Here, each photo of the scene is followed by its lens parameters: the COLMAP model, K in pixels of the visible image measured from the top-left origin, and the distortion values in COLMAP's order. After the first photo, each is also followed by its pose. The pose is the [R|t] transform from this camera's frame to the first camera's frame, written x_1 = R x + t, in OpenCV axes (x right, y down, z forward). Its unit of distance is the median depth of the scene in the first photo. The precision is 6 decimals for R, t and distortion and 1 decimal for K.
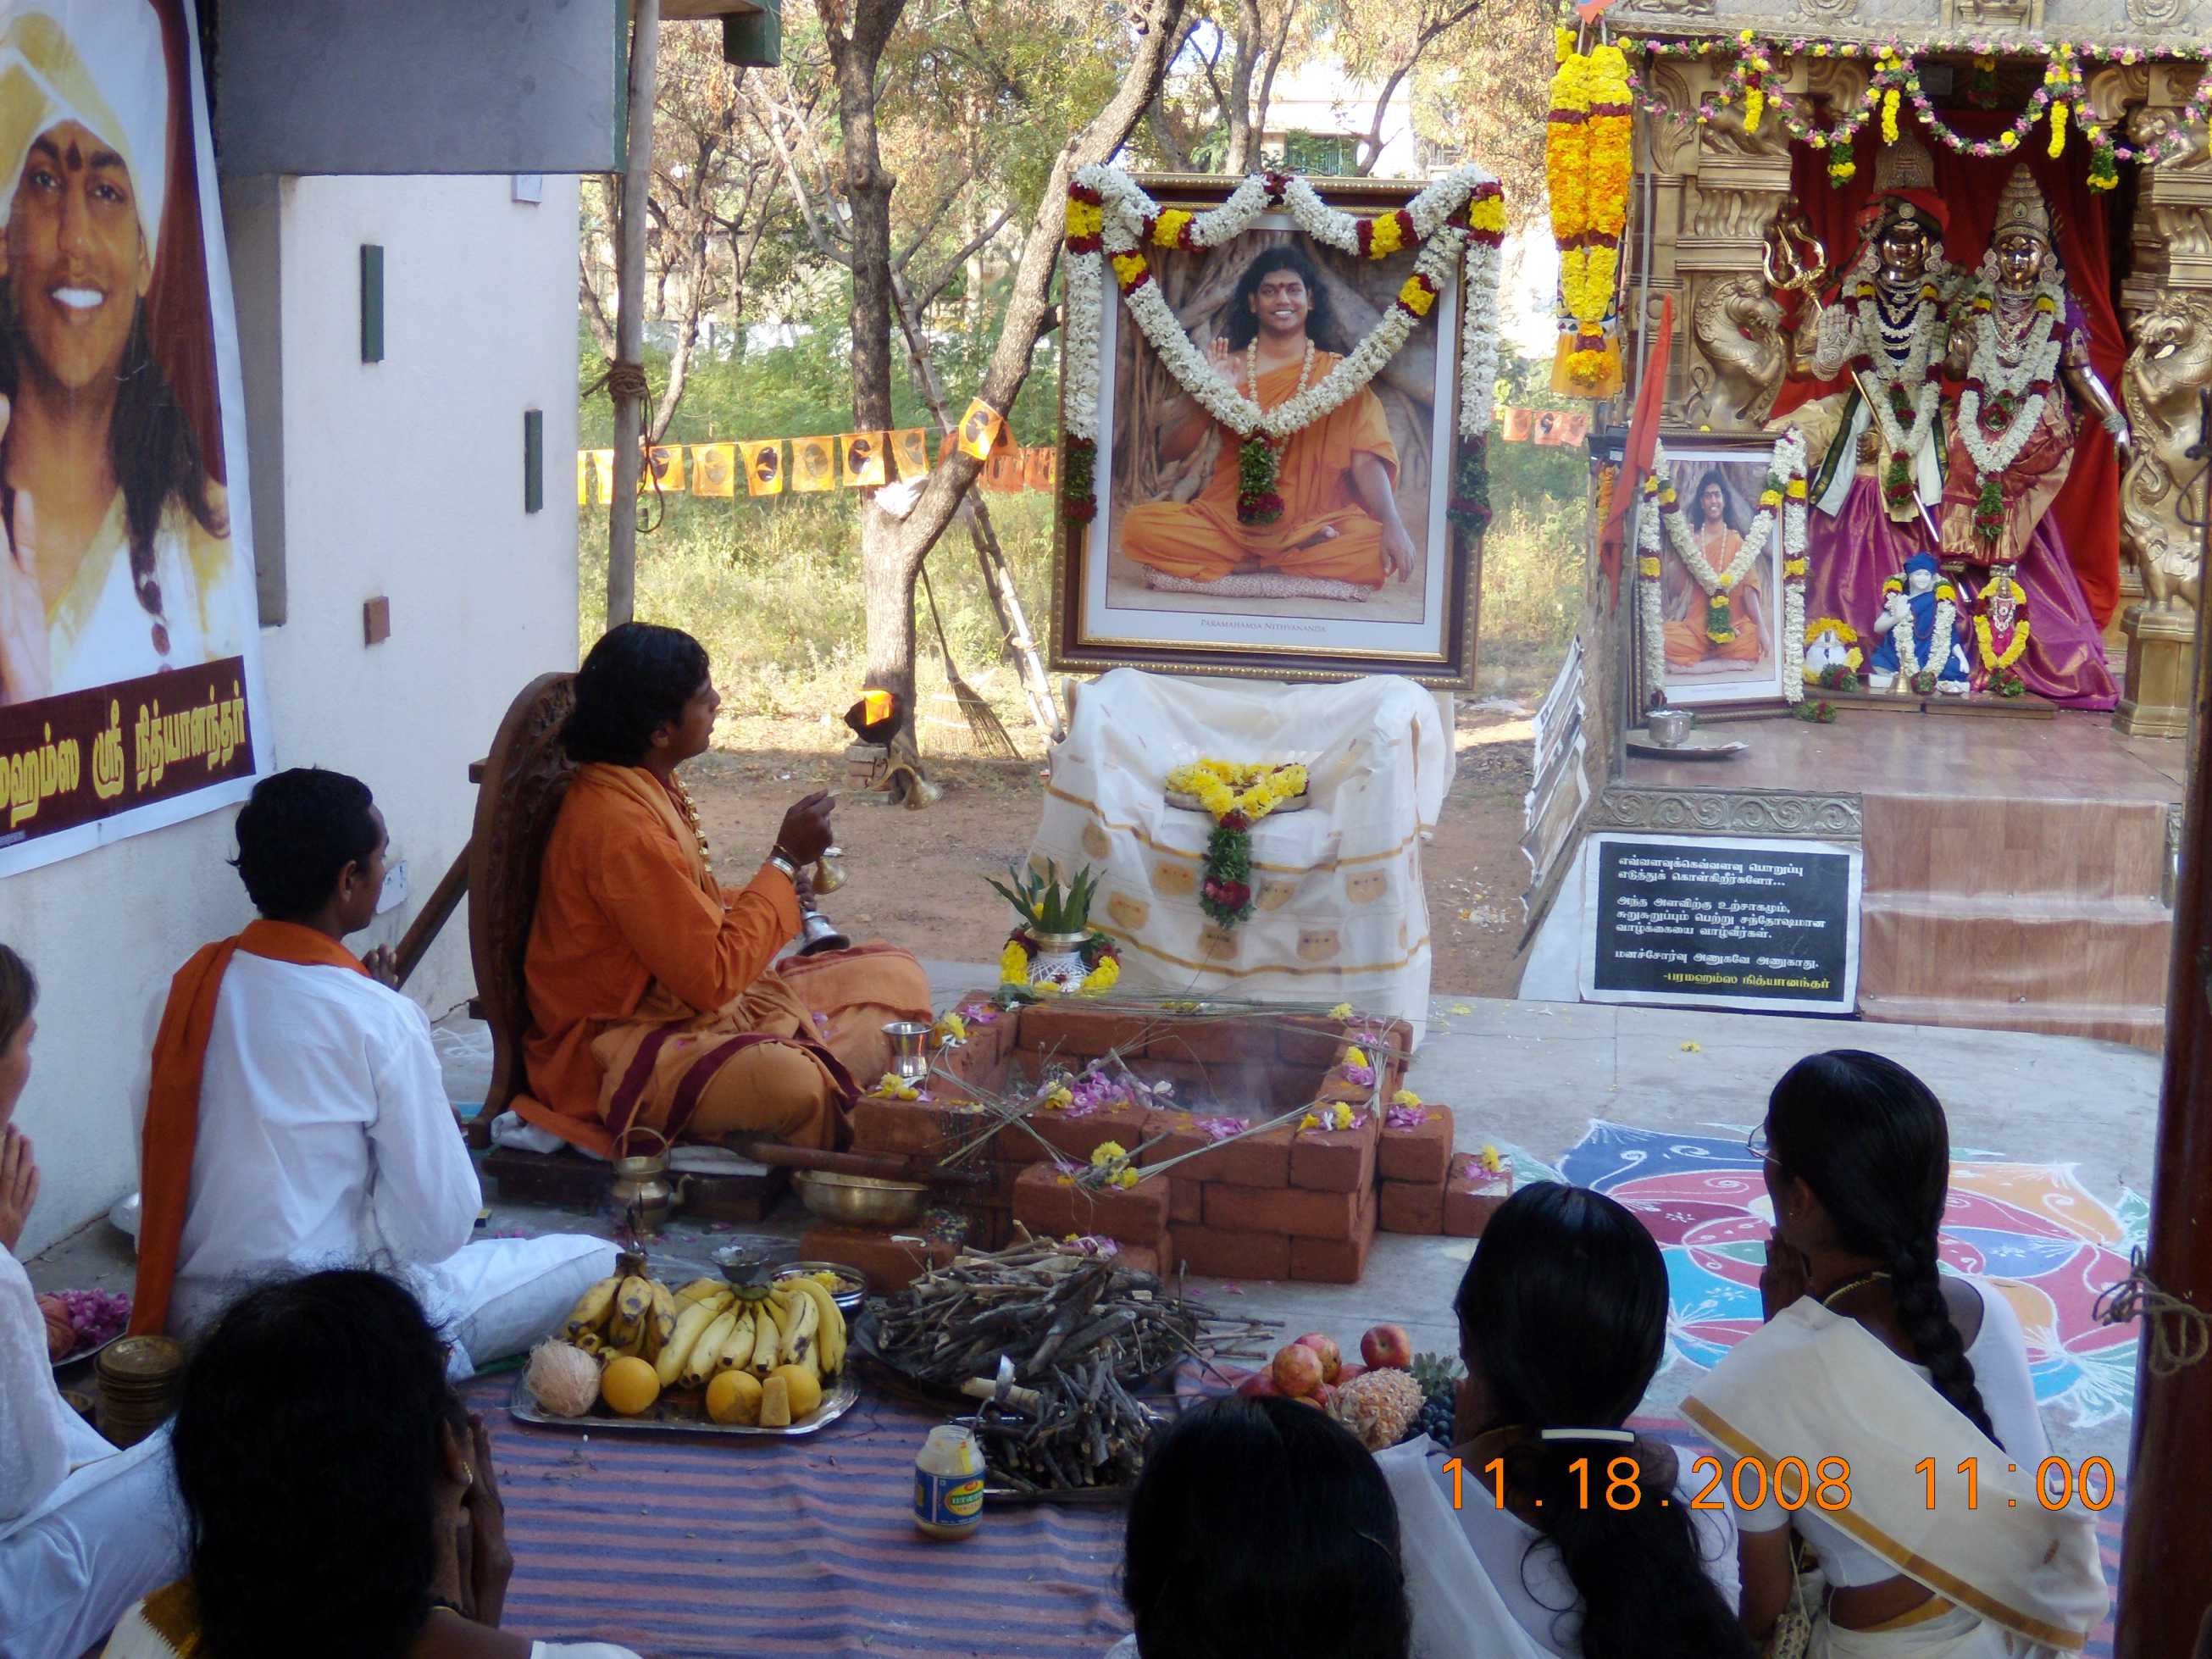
lens RADIAL K [[2889.9, 0, 1088.9], [0, 2889.9, 709.9], [0, 0, 1]] dist [-0.132846, 0.000000]
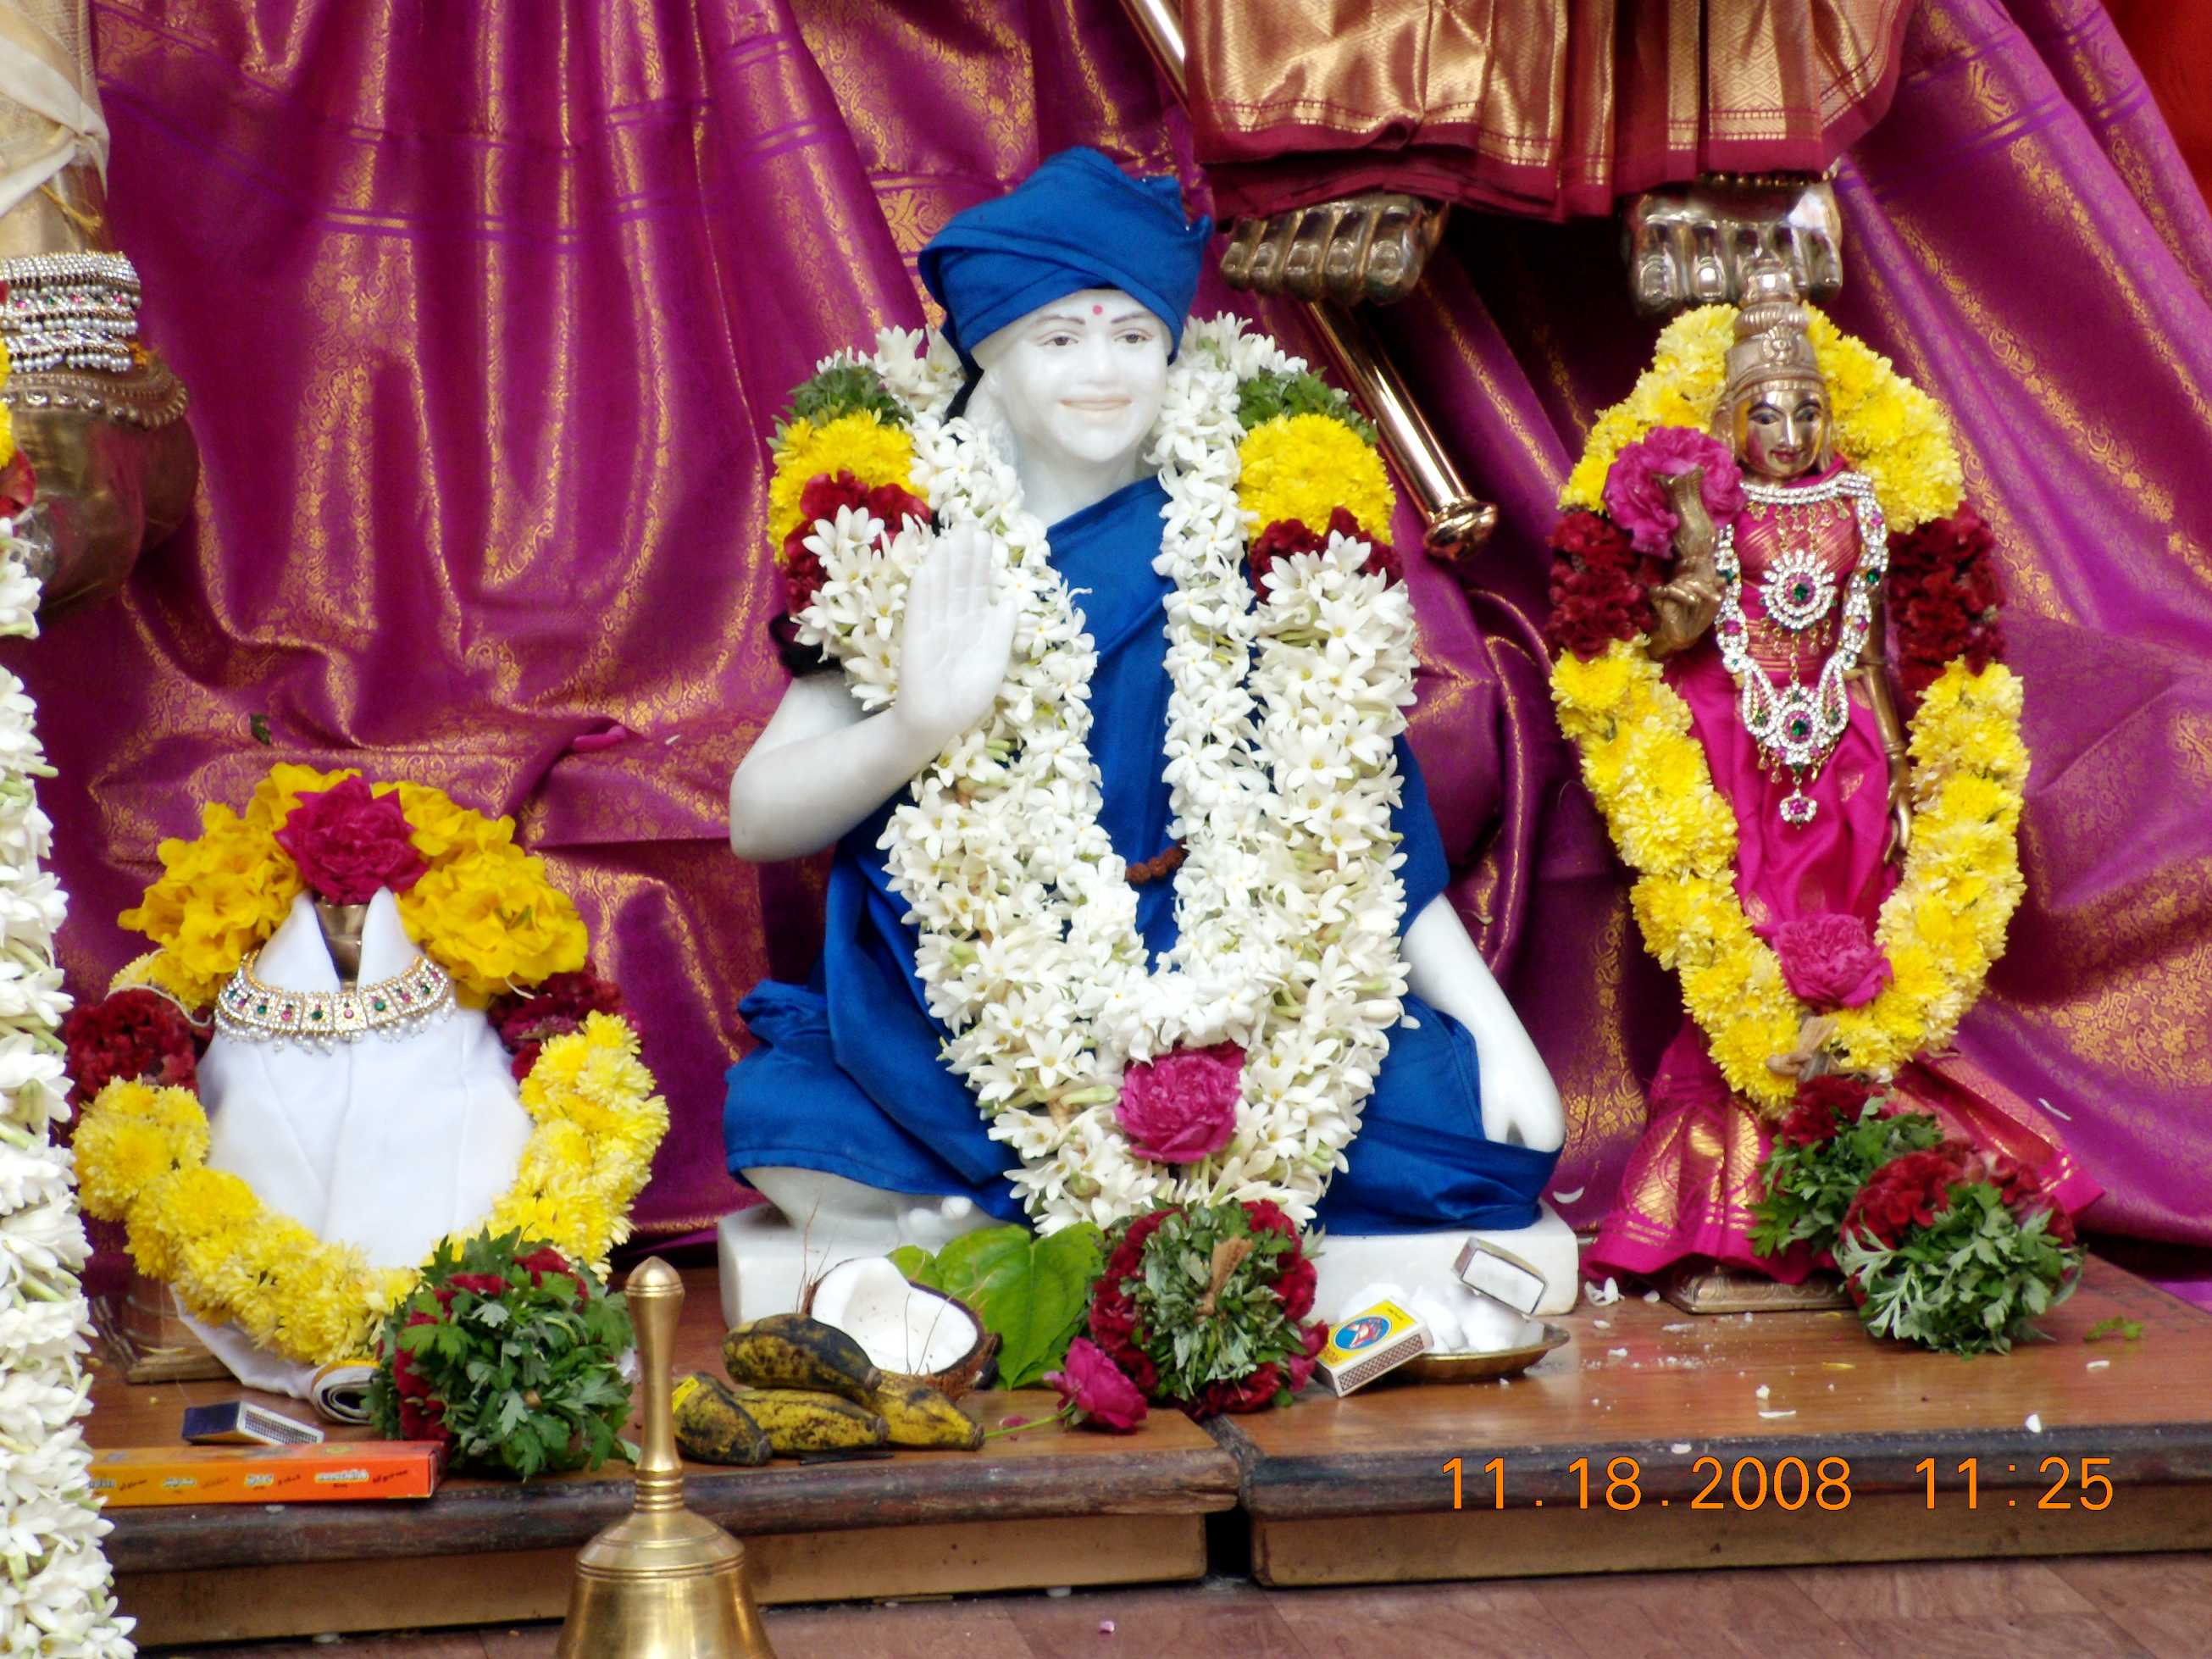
lens RADIAL K [[10090.6, 0, 1075.7], [0, 10090.6, 783.7], [0, 0, 1]] dist [1.218987, 0.000000]
pose [[0.950332, -0.090924, 0.297659, 0.306629], [0.091263, 0.995745, 0.012789, -0.064089], [-0.297556, 0.015011, 0.954586, 1.116863]]
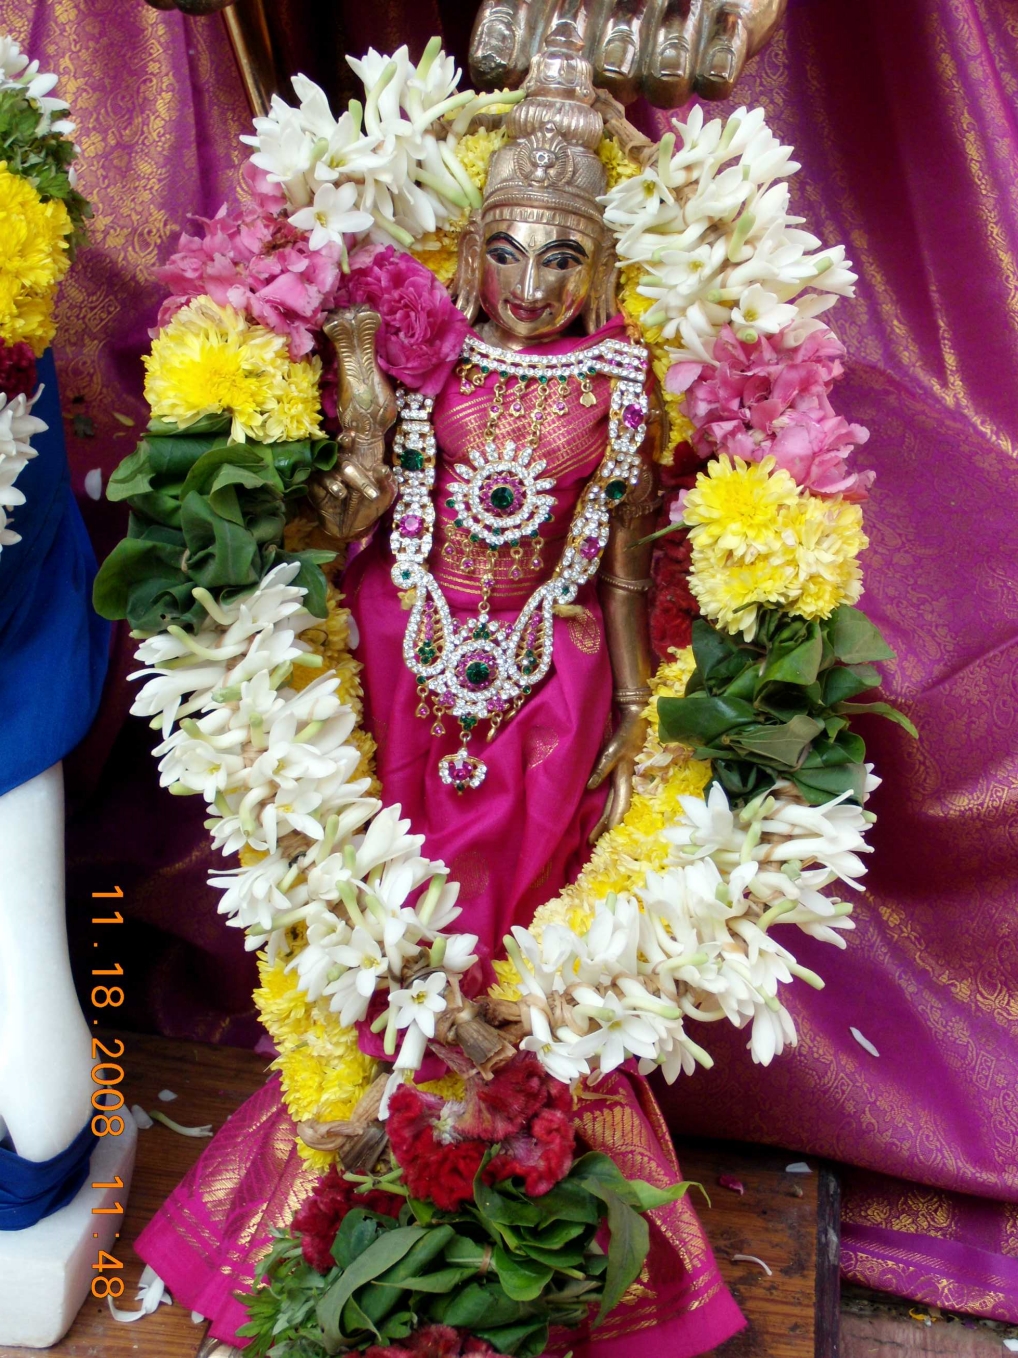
lens RADIAL K [[2867.1, 0, 493.5], [0, 2867.1, 716.1], [0, 0, 1]] dist [0.078283, 0.000000]
pose [[0.996720, 0.043281, 0.068384, 0.578562], [-0.057515, 0.973282, 0.222294, -0.087783], [-0.056936, -0.225498, 0.972579, 1.675274]]
